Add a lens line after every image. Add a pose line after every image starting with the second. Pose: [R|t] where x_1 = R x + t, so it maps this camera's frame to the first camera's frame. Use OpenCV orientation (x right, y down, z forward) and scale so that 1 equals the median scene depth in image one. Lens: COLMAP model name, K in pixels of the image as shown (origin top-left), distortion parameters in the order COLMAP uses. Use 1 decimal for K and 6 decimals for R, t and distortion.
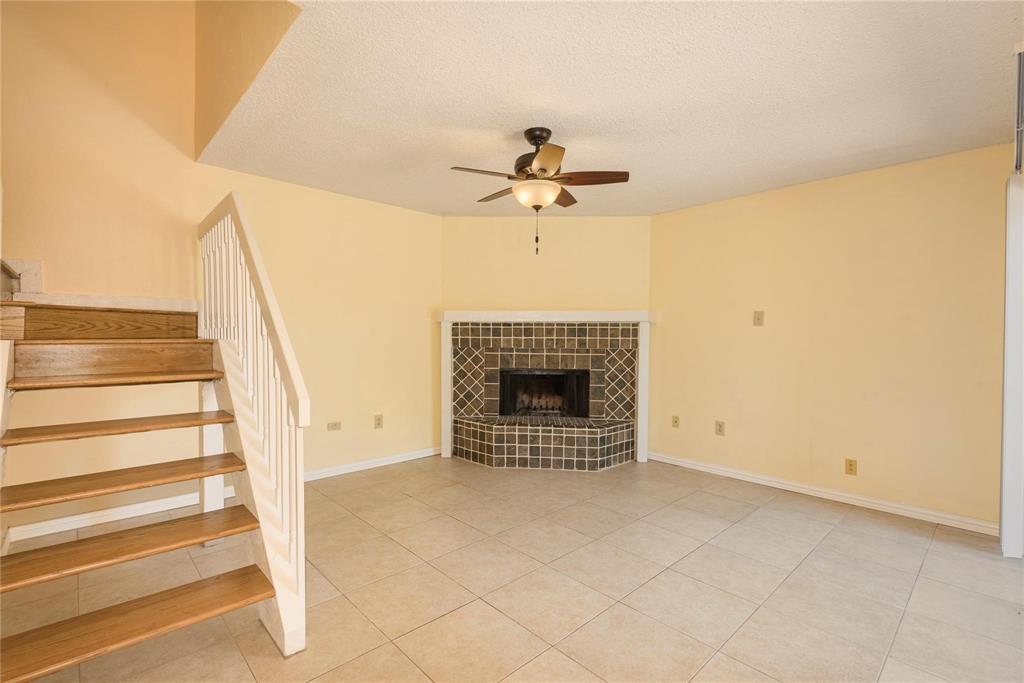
lens RADIAL K [[455.6, 0, 512.0], [0, 455.6, 341.5], [0, 0, 1]] dist [0.002523, -0.000003]
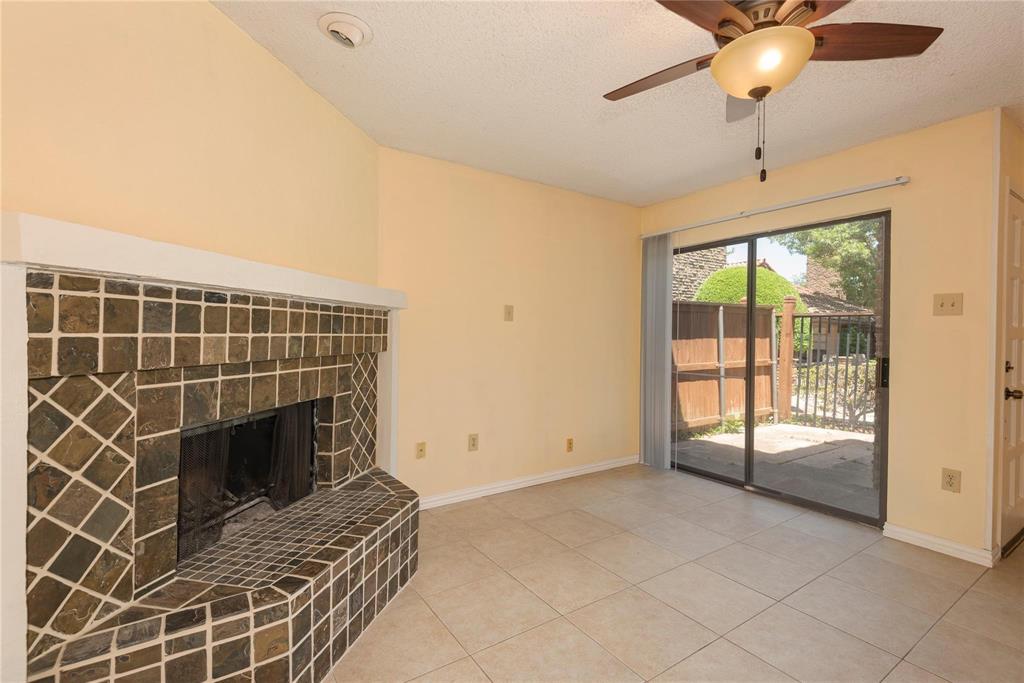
lens RADIAL K [[455.6, 0, 512.0], [0, 455.6, 341.5], [0, 0, 1]] dist [0.002523, -0.000003]
pose [[0.163697, -0.021350, 0.986280, -0.315558], [0.002086, 0.999771, 0.021295, -0.010588], [-0.986508, -0.001429, 0.163704, 0.721362]]
